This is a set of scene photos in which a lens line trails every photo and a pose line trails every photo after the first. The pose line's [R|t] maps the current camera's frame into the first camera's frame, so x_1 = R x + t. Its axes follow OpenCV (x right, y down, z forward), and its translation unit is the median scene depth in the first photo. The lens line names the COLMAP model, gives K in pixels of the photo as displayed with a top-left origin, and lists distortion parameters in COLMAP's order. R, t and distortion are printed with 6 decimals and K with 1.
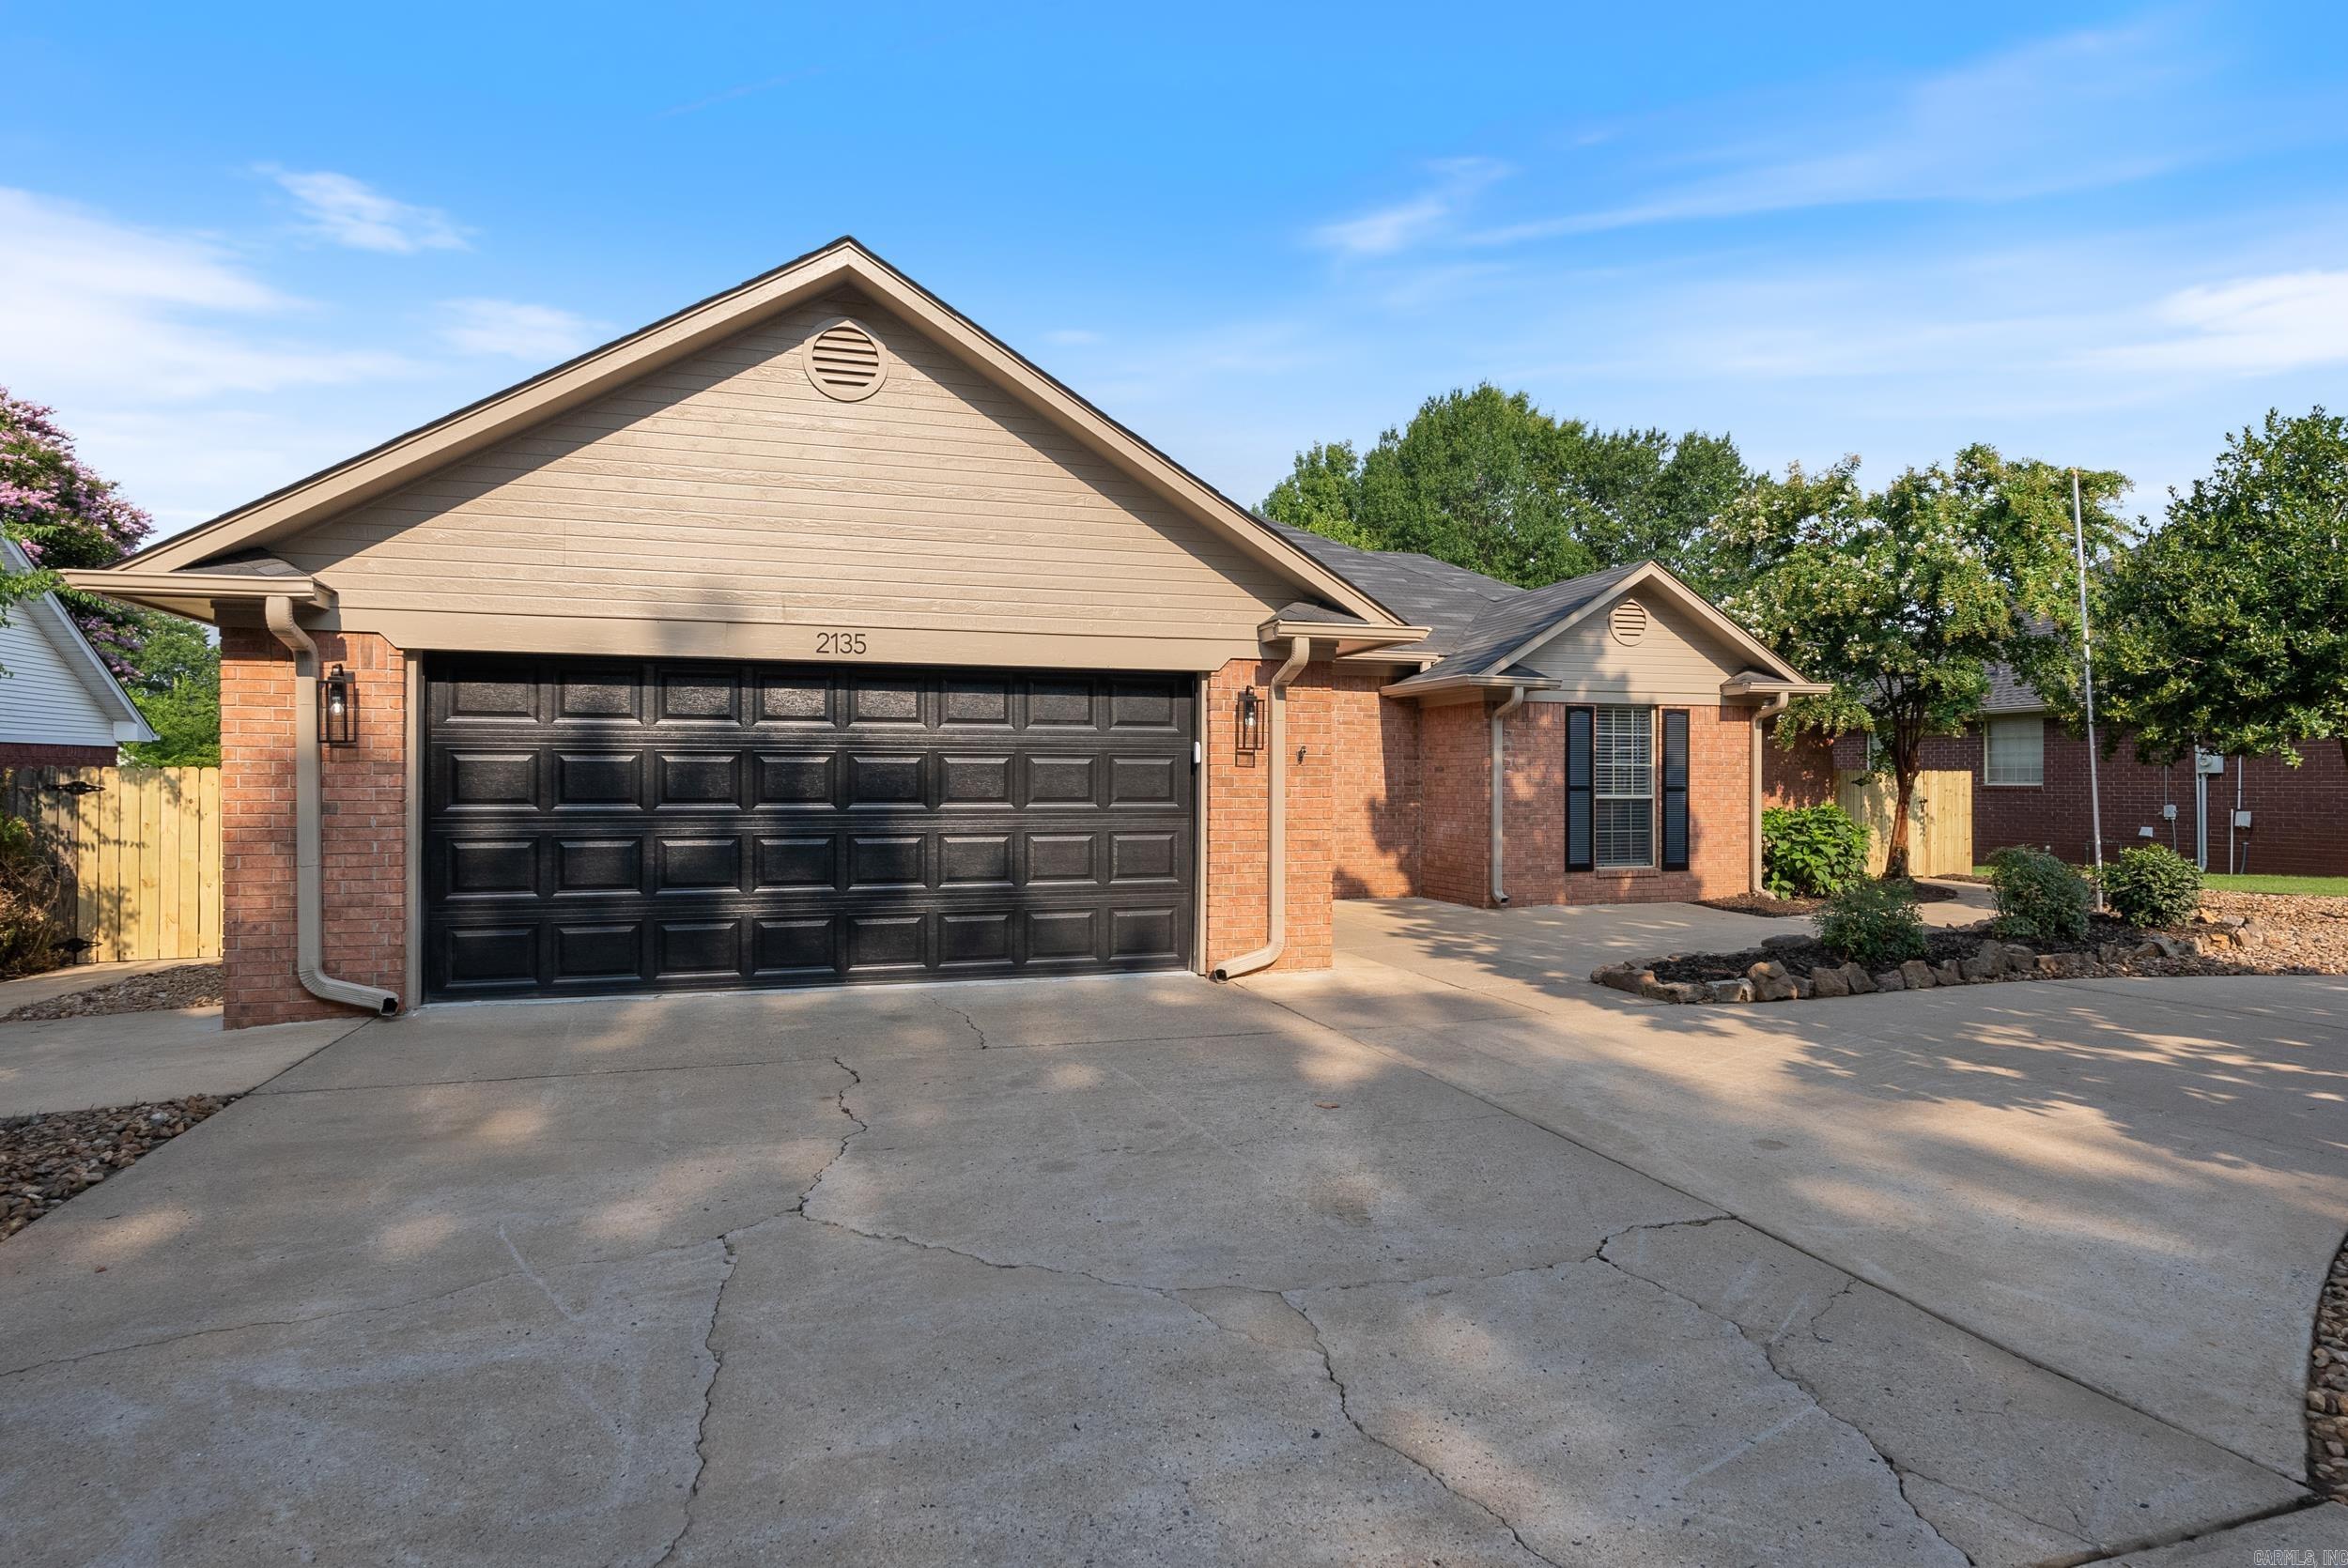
lens RADIAL K [[1243.7, 0, 1229.5], [0, 1243.7, 783.3], [0, 0, 1]] dist [0.000303, -0.002611]
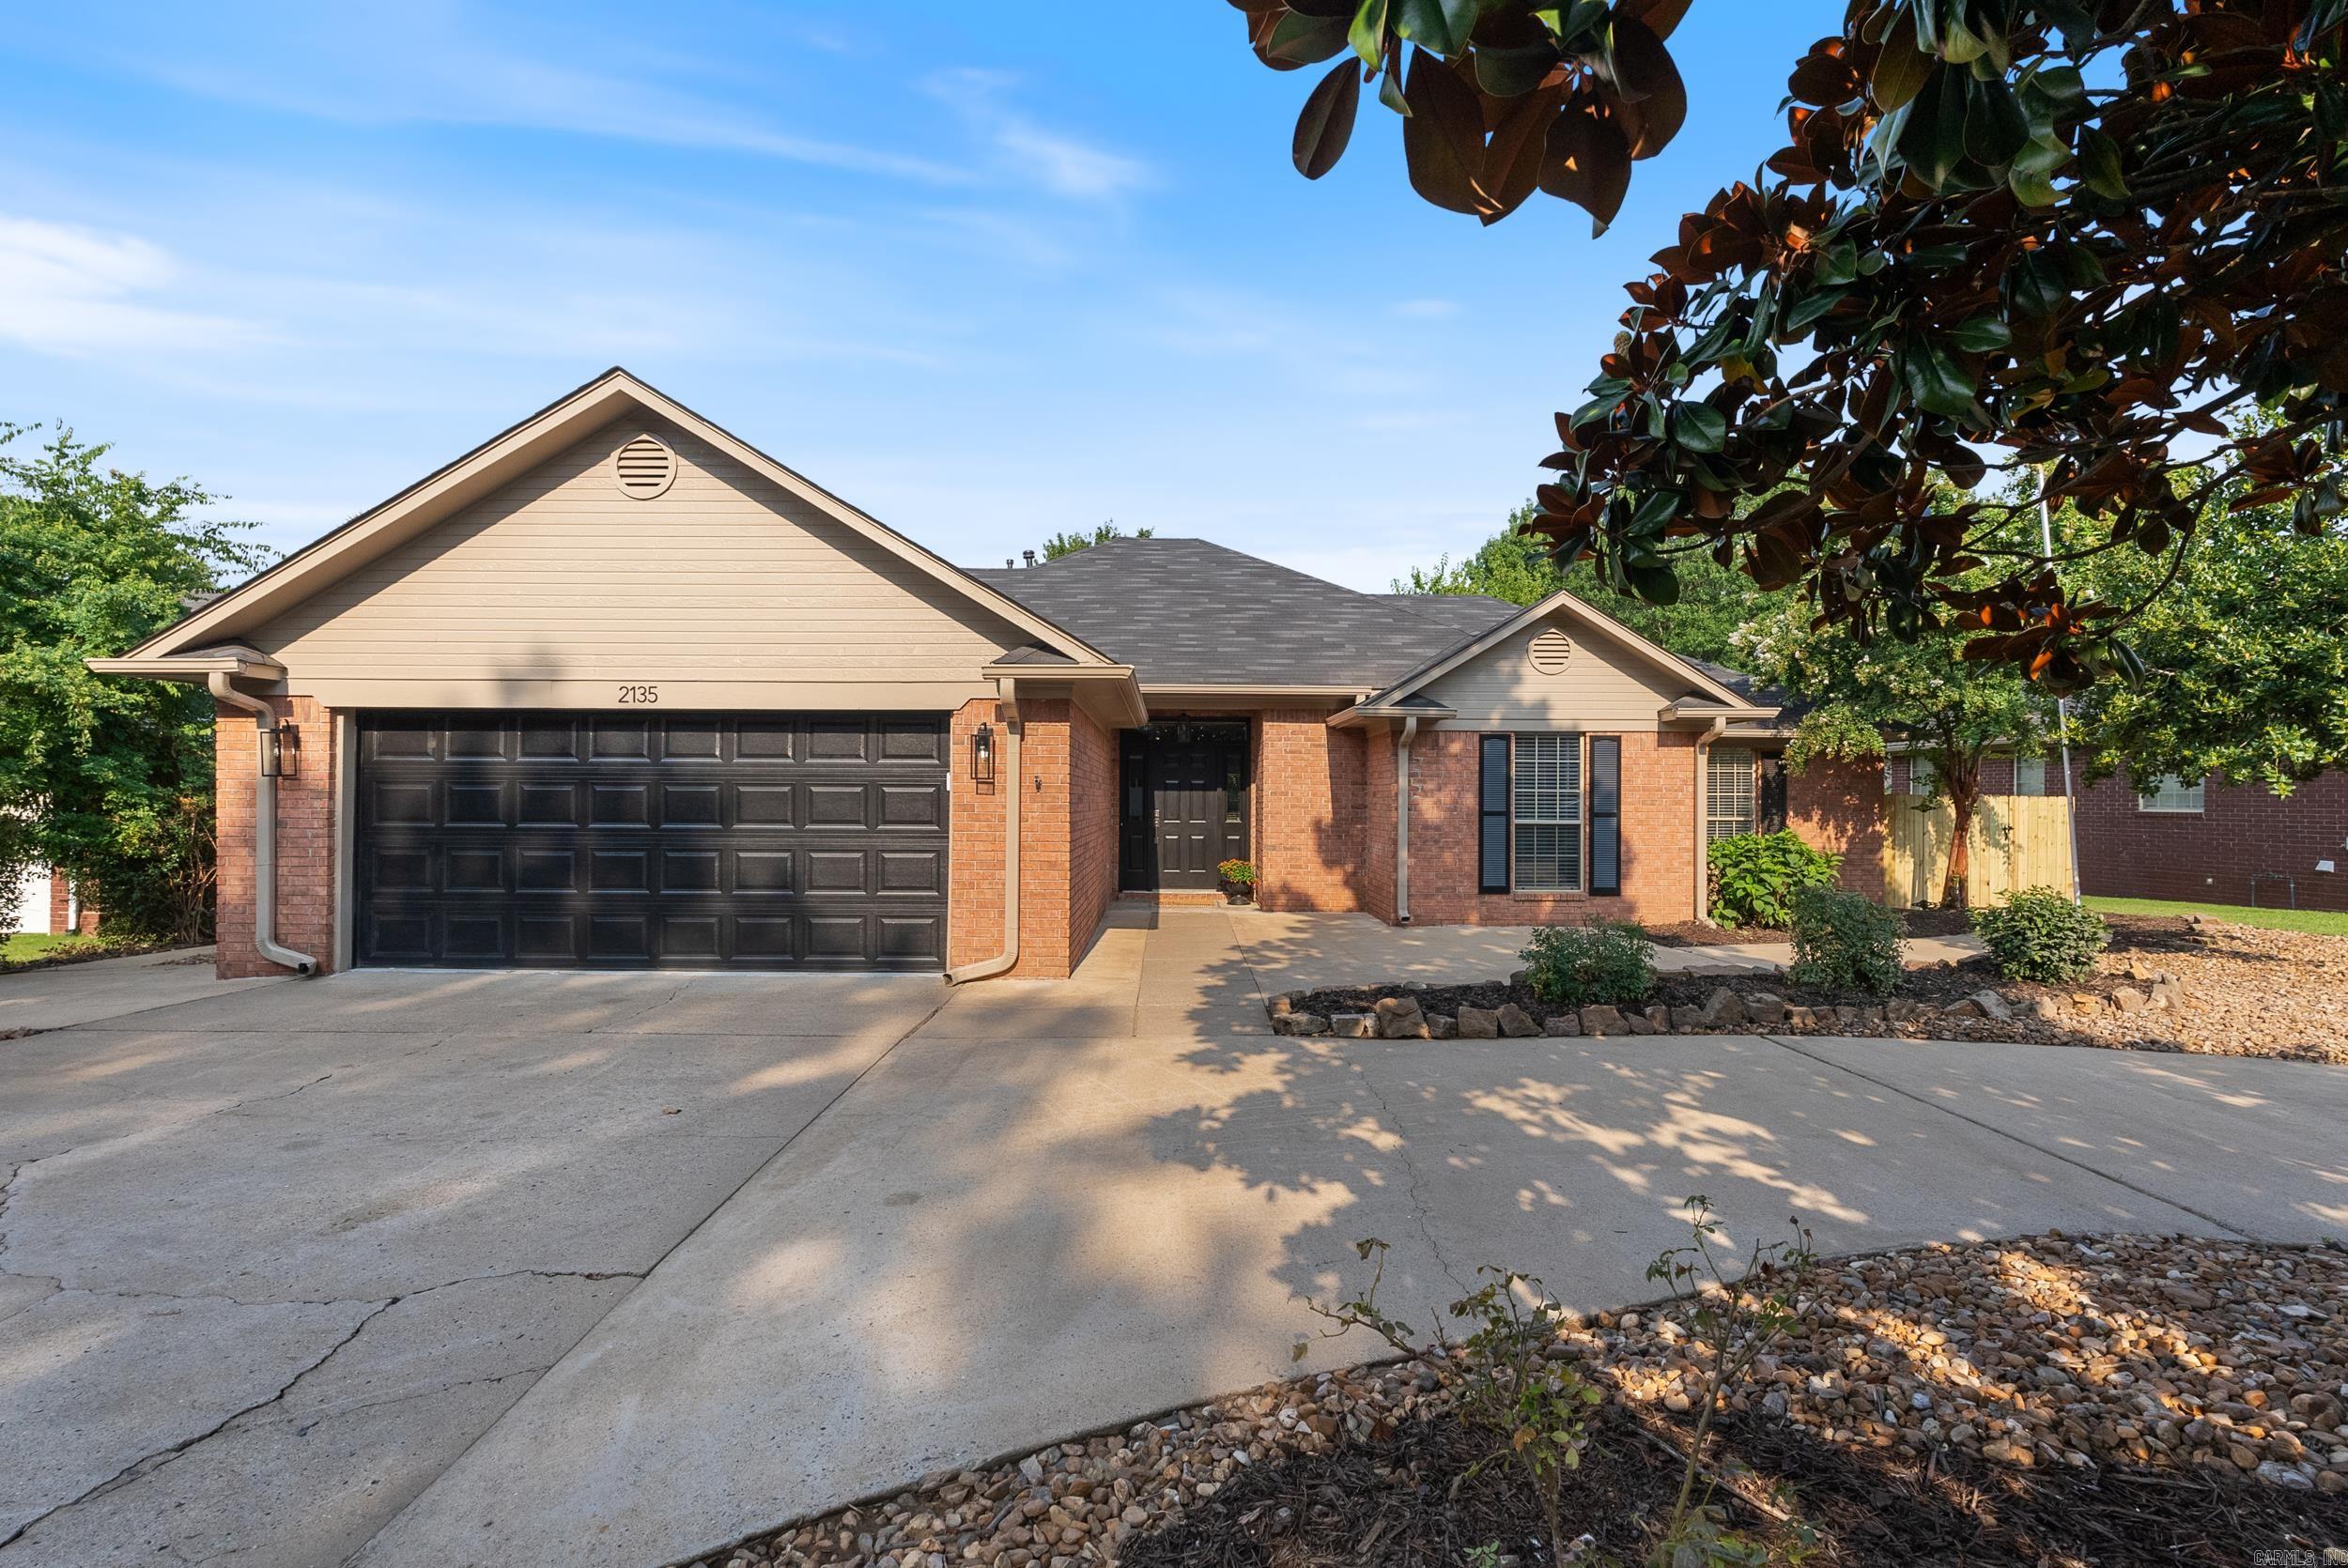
lens RADIAL K [[1034.4, 0, 1217.2], [0, 1034.4, 792.9], [0, 0, 1]] dist [-0.005452, 0.000014]
pose [[0.955606, 0.003493, -0.294628, 0.492590], [-0.005454, 0.999968, -0.005834, -0.010477], [0.294598, 0.007182, 0.955594, 0.168873]]
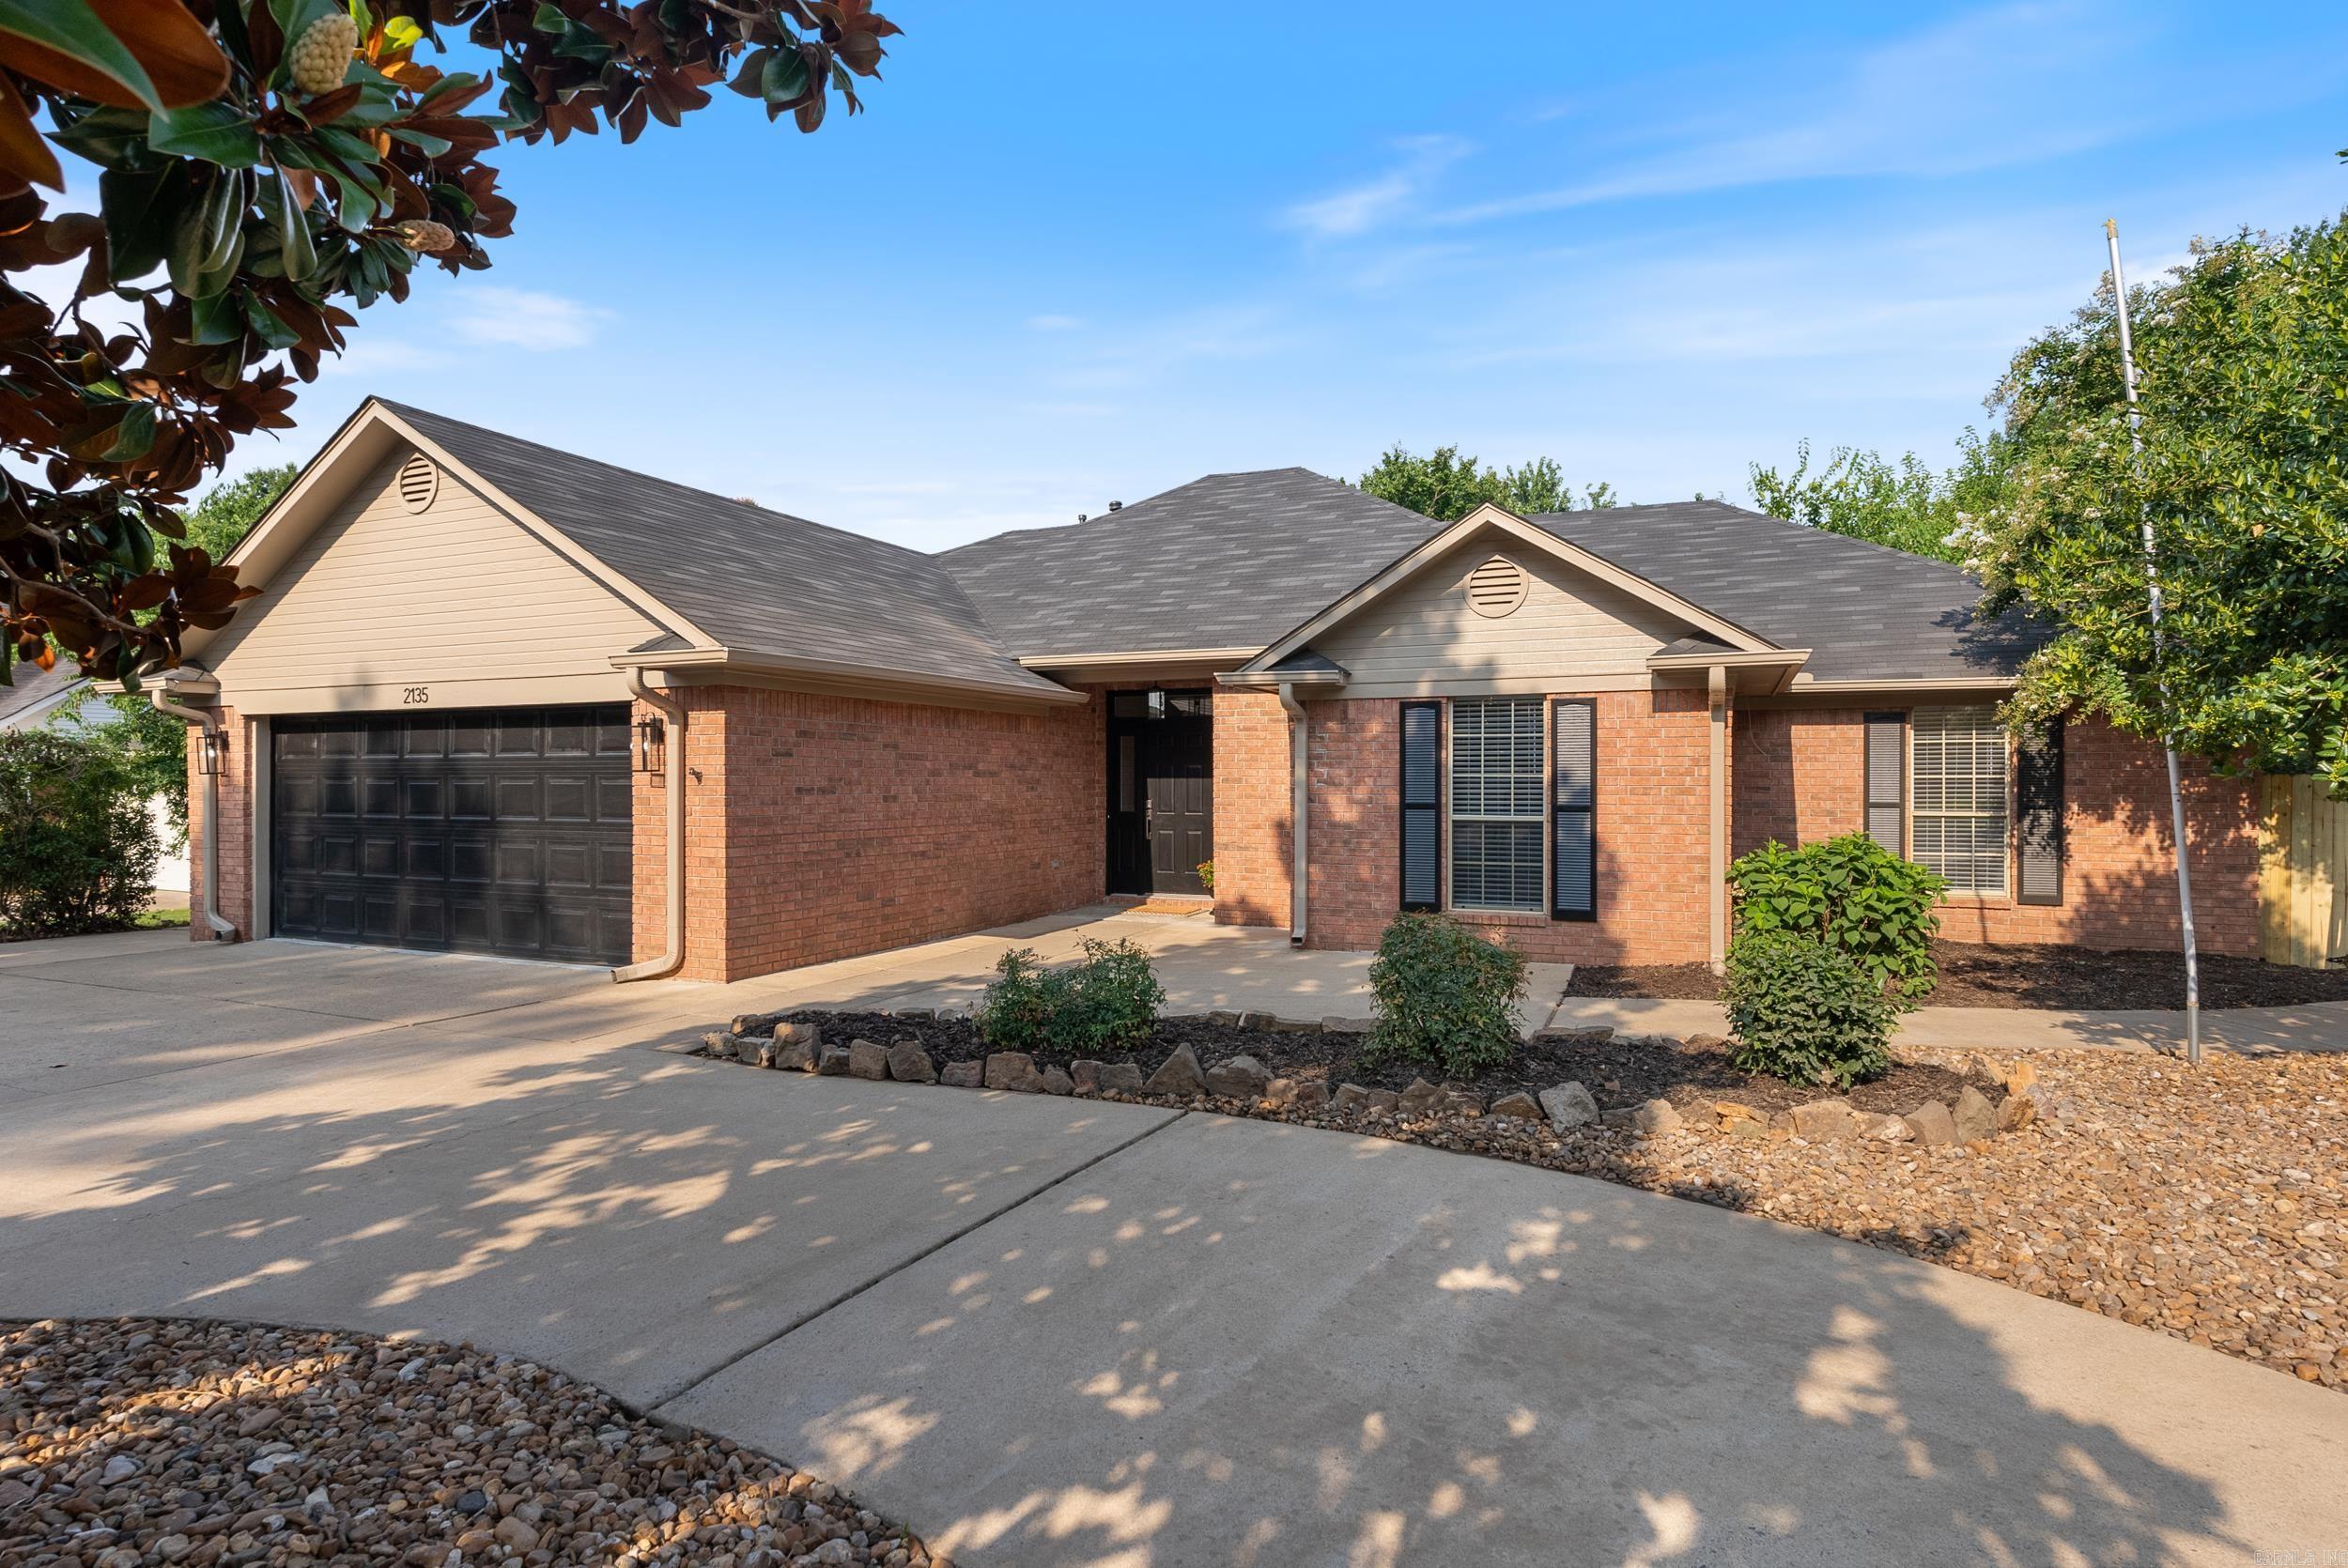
lens RADIAL K [[1243.7, 0, 1211.5], [0, 1243.7, 786.1], [0, 0, 1]] dist [0.000303, -0.002611]
pose [[0.748137, 0.002865, -0.663538, 1.100403], [-0.000257, 0.999992, 0.004028, -0.018758], [0.663544, -0.002843, 0.748132, 0.513489]]
